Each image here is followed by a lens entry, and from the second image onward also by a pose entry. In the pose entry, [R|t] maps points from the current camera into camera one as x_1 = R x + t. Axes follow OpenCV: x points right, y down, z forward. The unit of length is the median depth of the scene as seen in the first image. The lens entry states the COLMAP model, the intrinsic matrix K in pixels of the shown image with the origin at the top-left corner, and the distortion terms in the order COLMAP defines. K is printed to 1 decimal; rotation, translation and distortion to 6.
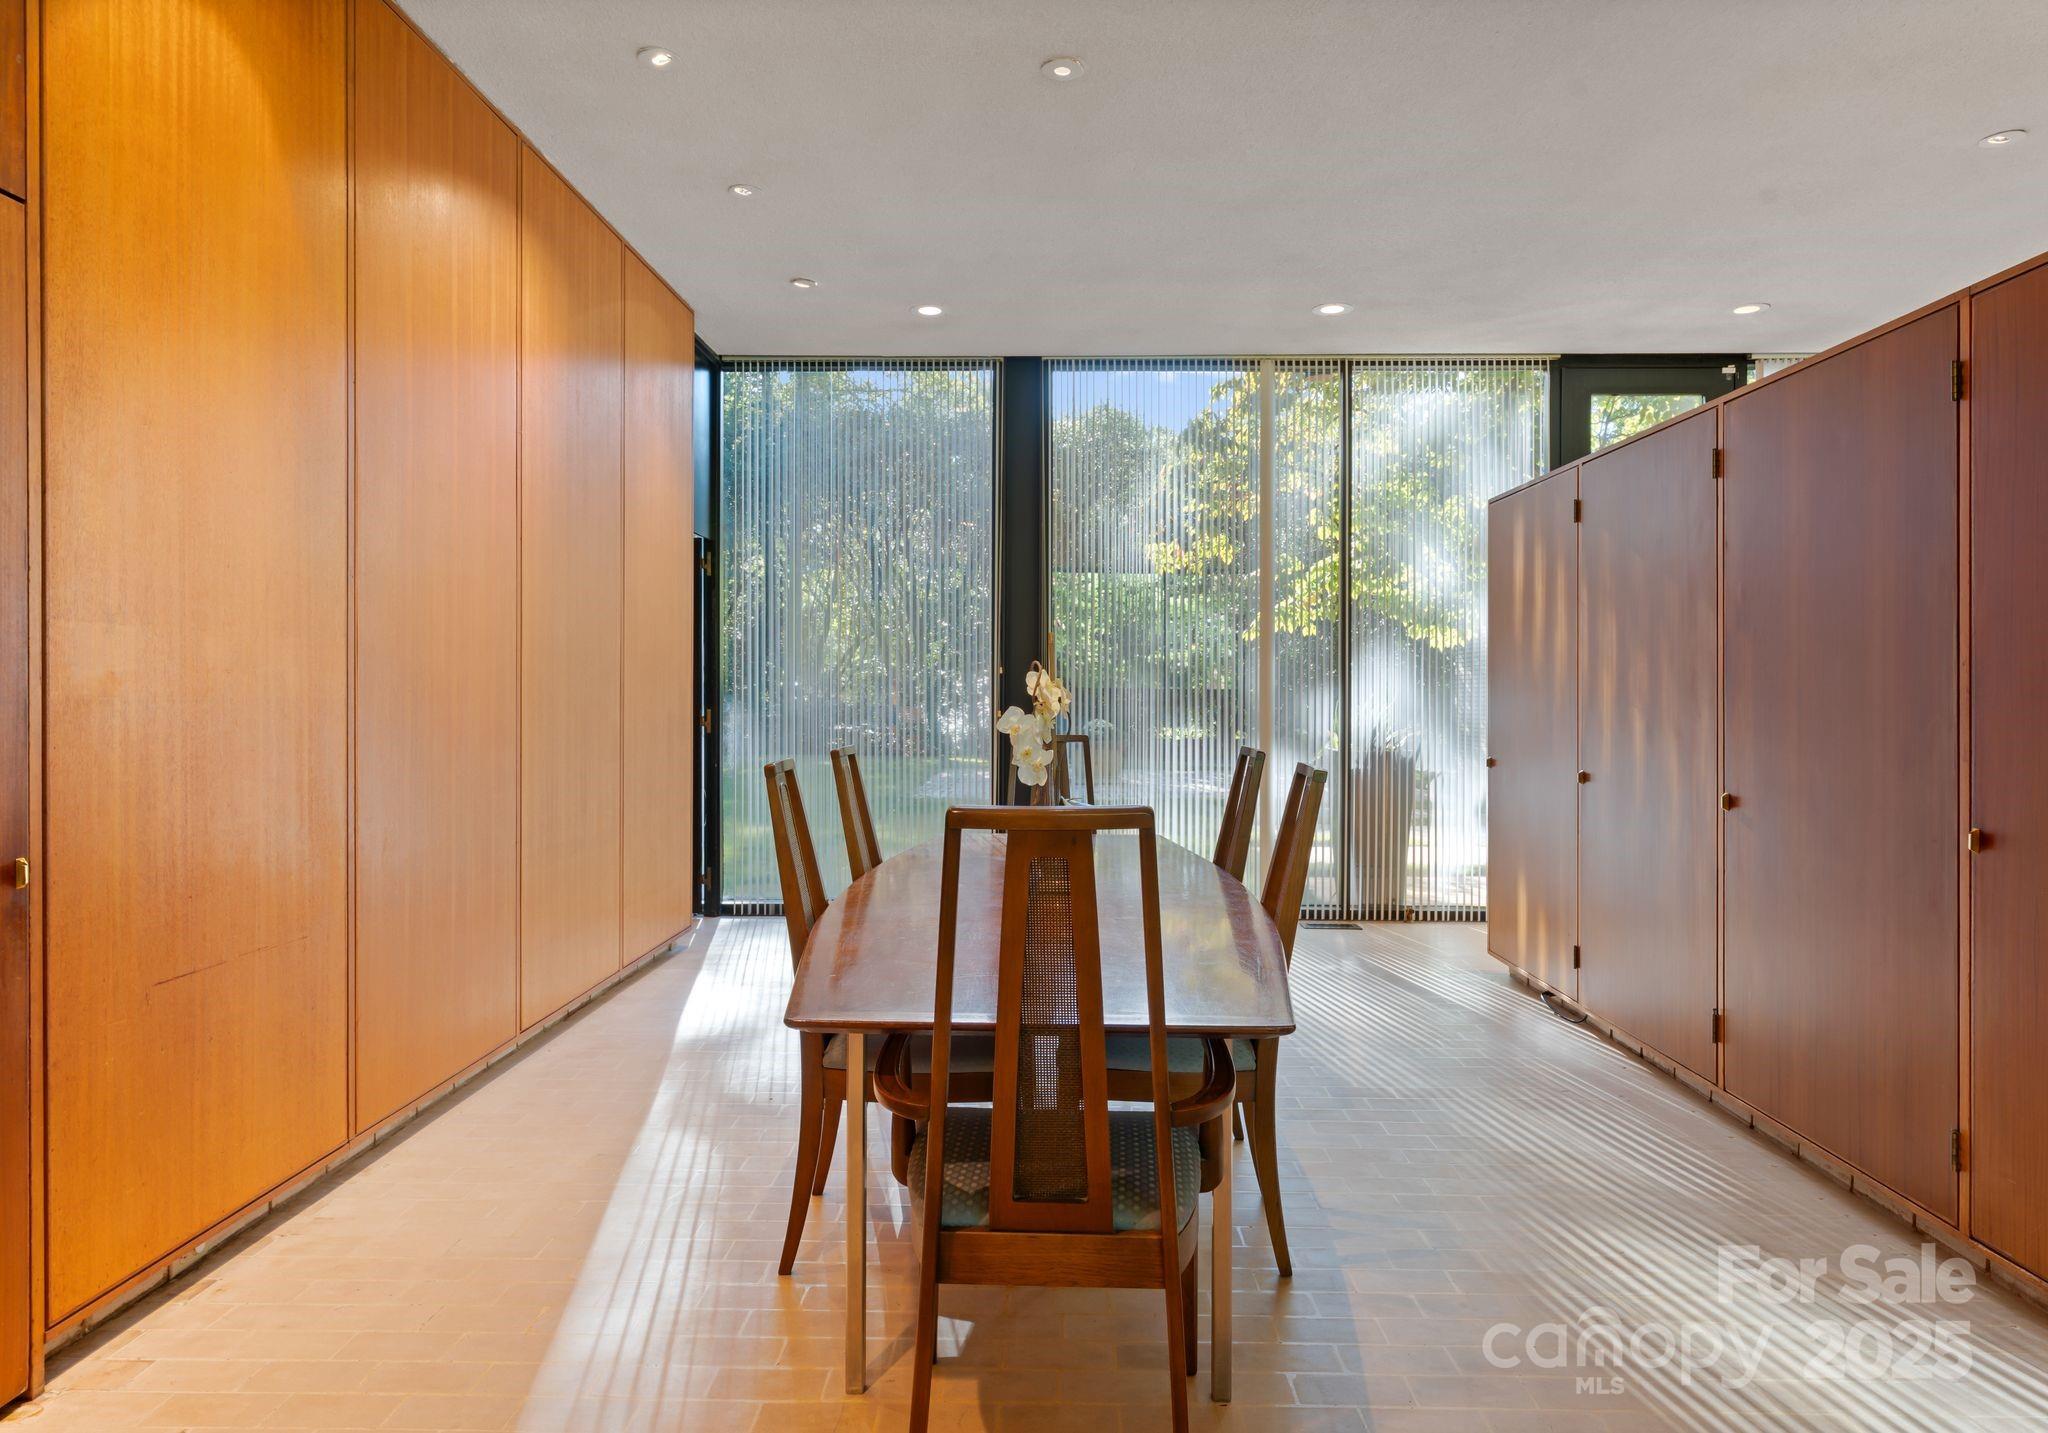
lens RADIAL K [[1005.1, 0, 785.9], [0, 1005.1, 712.5], [0, 0, 1]] dist [0.001809, -0.000042]
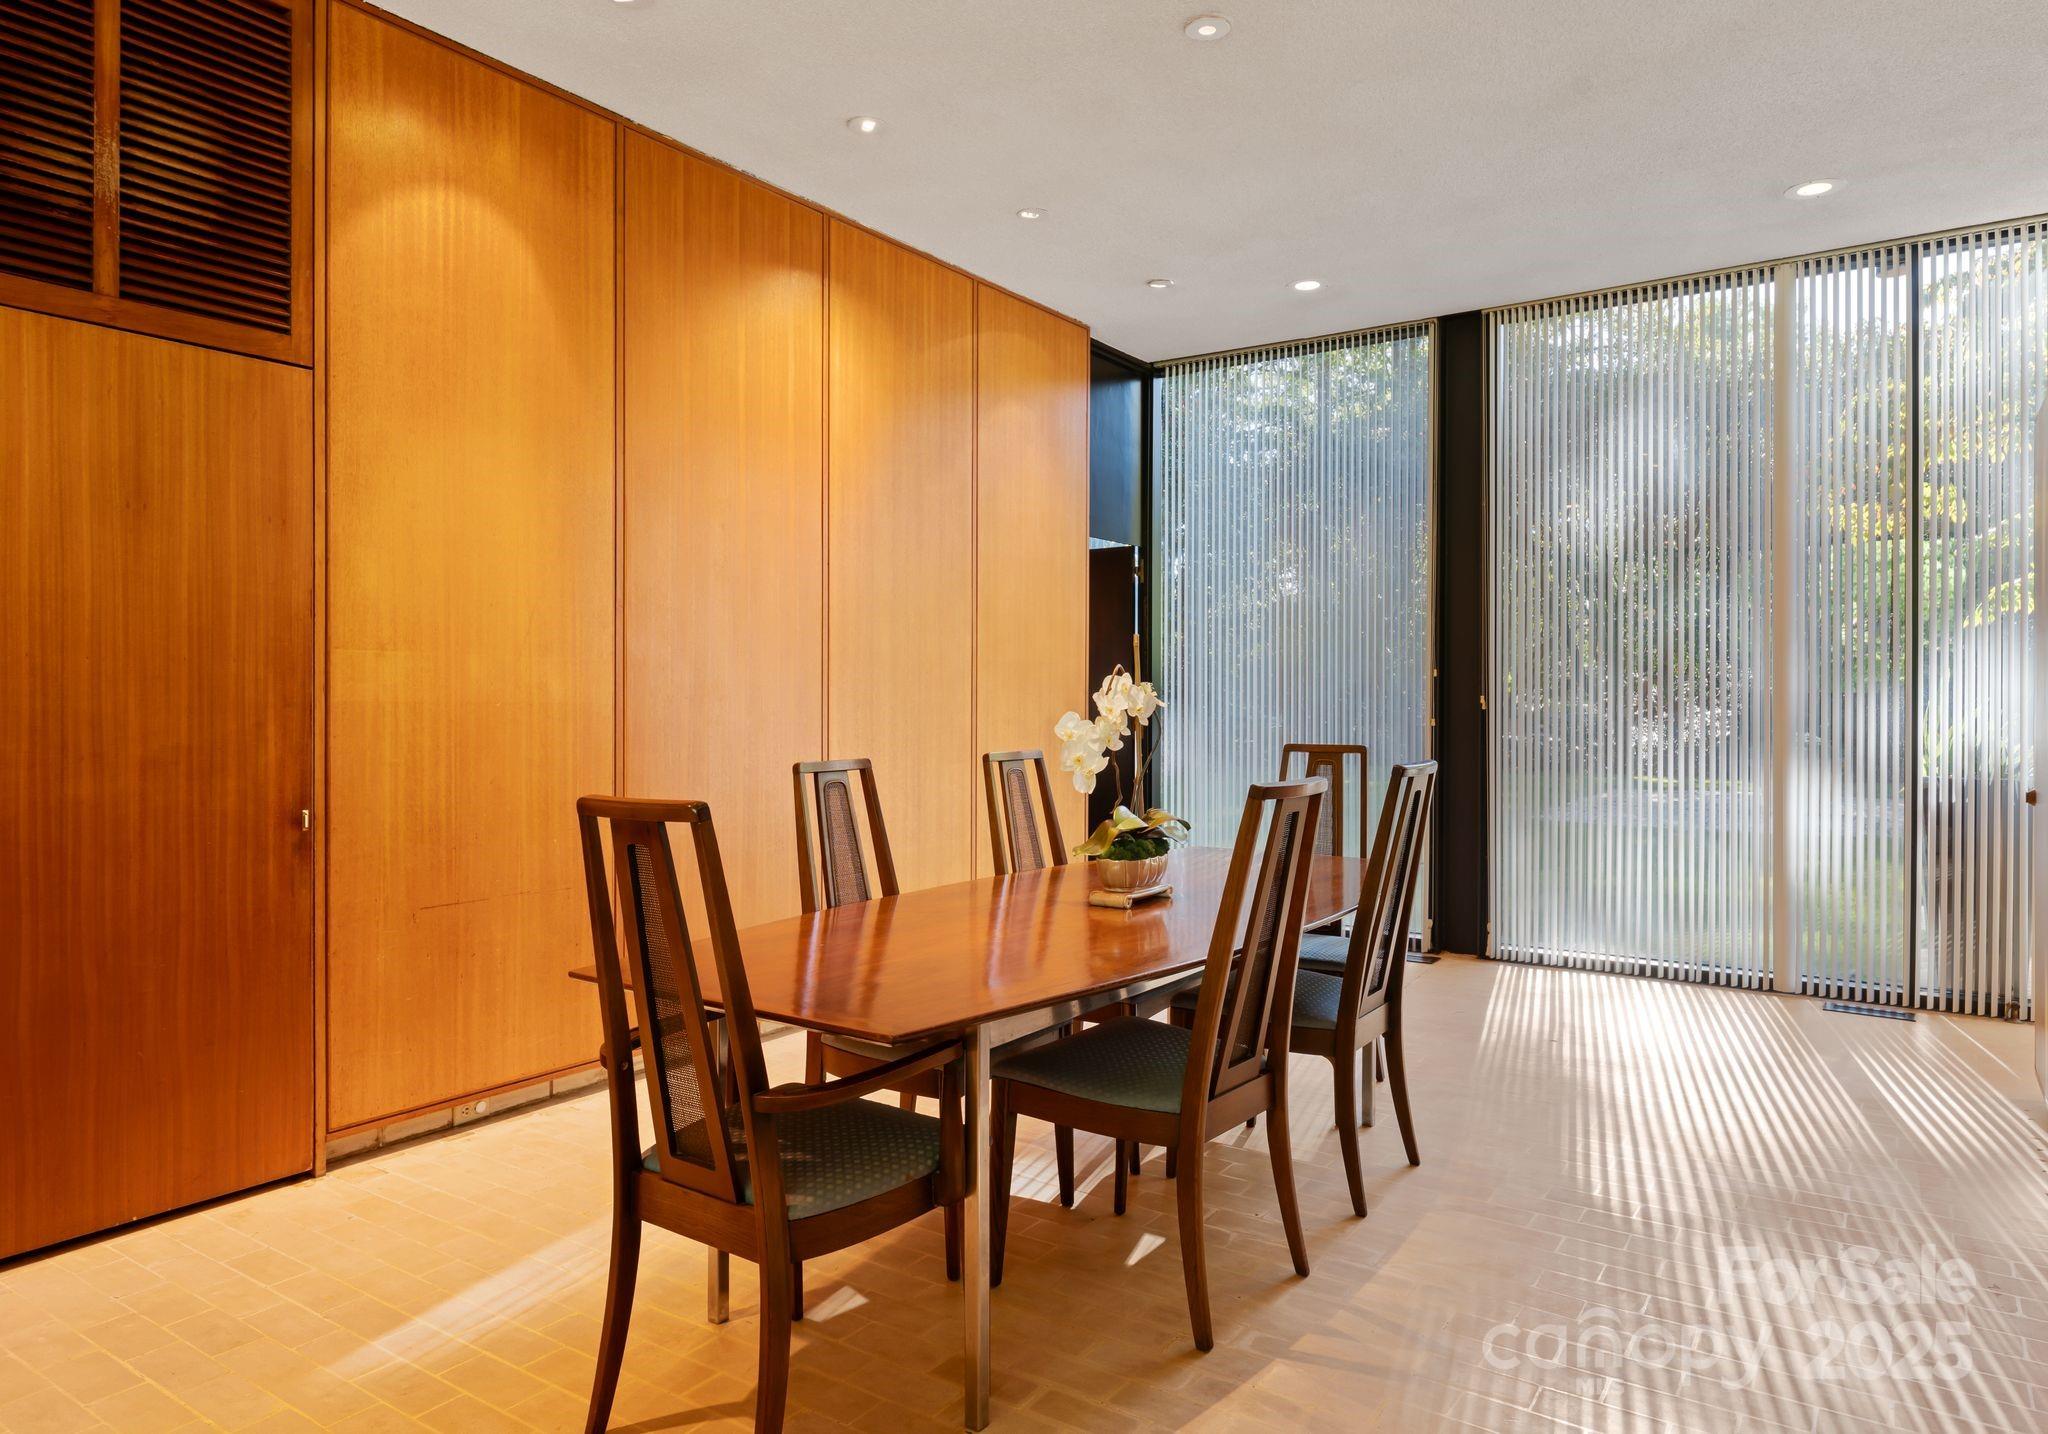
lens RADIAL K [[1009.3, 0, 1024.0], [0, 1009.3, 717.0], [0, 0, 1]] dist [0.000301, 0.000811]
pose [[0.893395, 0.006209, -0.449230, 0.726441], [-0.007560, 0.999971, -0.001215, 0.000820], [0.449209, 0.004482, 0.893416, 0.121774]]
